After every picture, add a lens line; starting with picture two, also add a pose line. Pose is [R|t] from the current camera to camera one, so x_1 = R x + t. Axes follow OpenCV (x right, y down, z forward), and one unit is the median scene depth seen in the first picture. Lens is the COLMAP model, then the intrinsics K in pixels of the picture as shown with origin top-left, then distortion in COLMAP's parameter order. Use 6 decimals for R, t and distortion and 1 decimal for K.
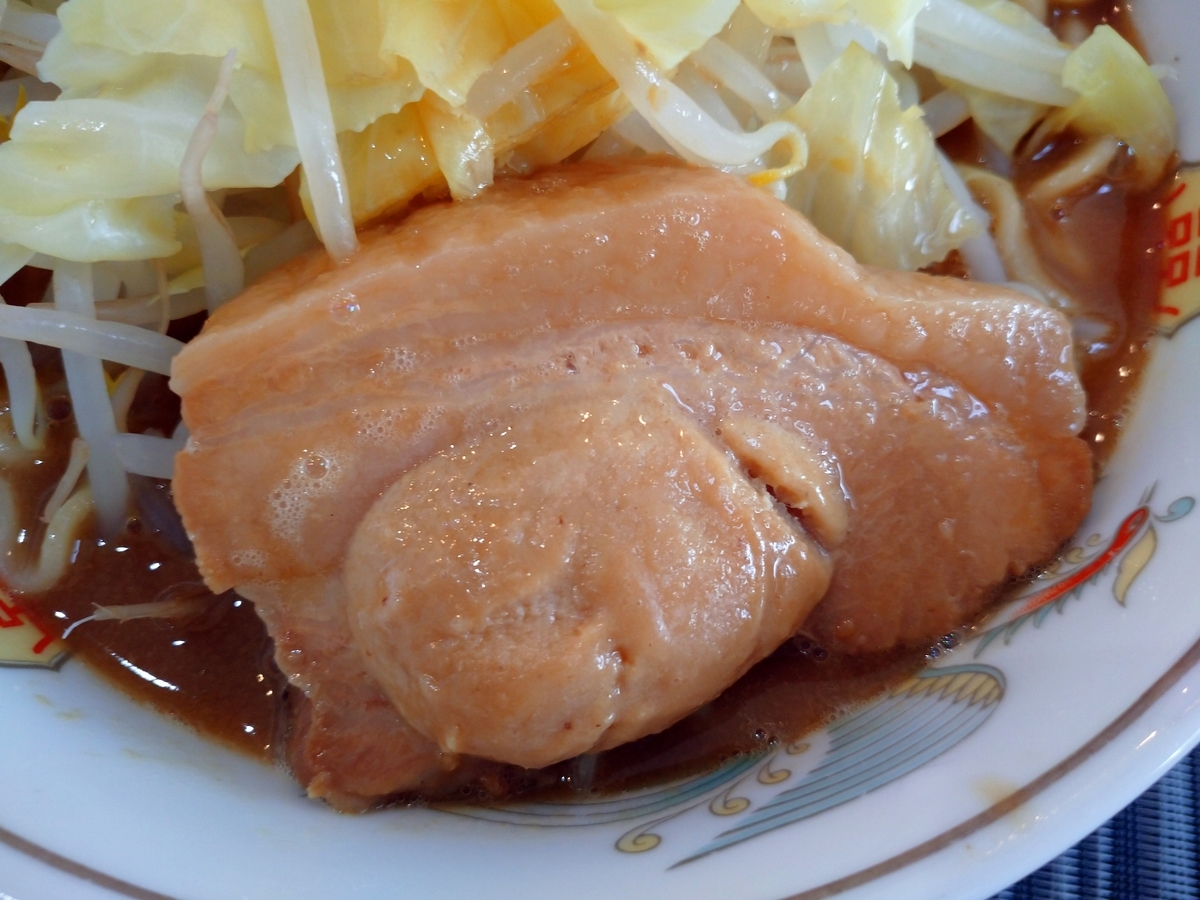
lens RADIAL K [[1112.2, 0, 600.0], [0, 1112.2, 450.0], [0, 0, 1]] dist [0.064560, -0.284741]
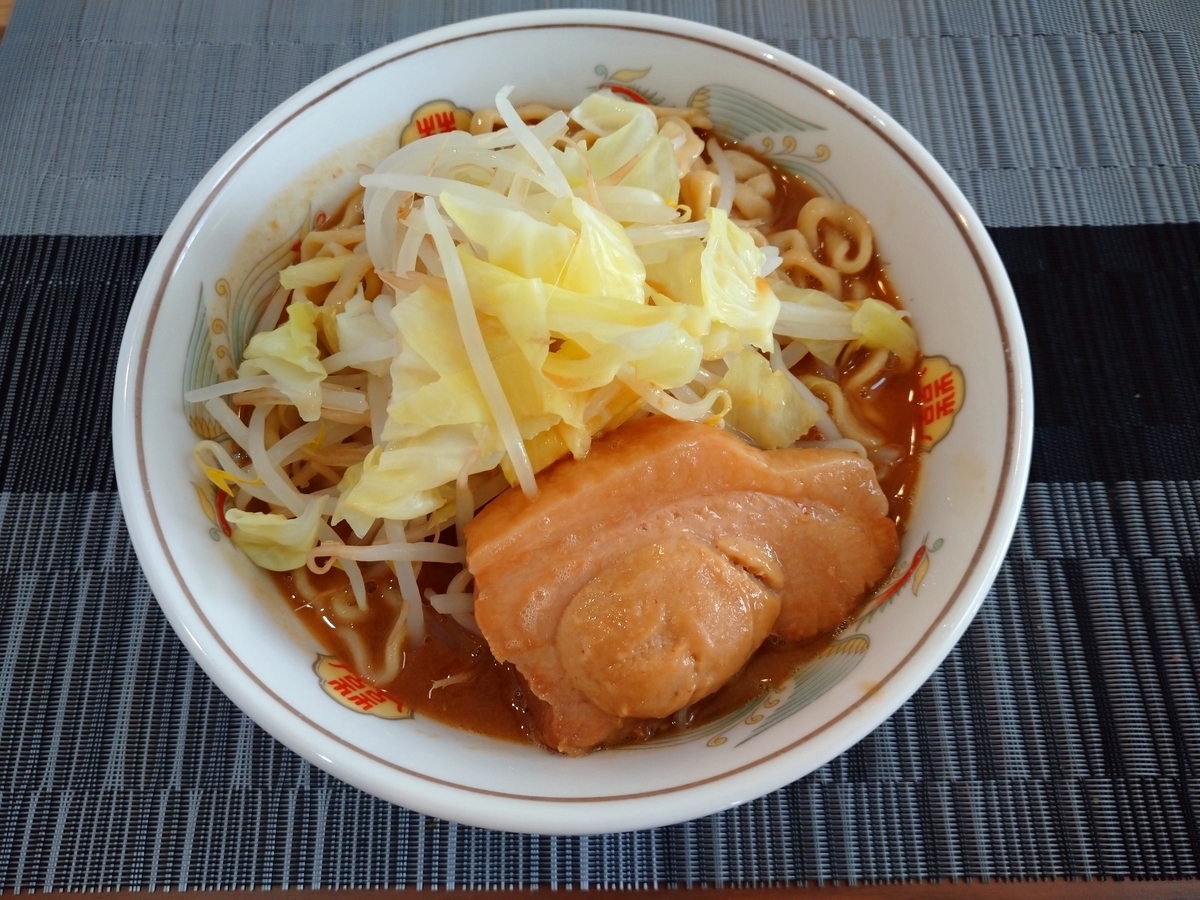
lens RADIAL K [[980.8, 0, 590.9], [0, 980.8, 446.5], [0, 0, 1]] dist [0.046729, -0.006147]
pose [[0.985050, -0.167867, 0.038681, -0.173836], [0.170045, 0.983460, -0.062373, -0.130197], [-0.027570, 0.068018, 0.997303, -0.894805]]
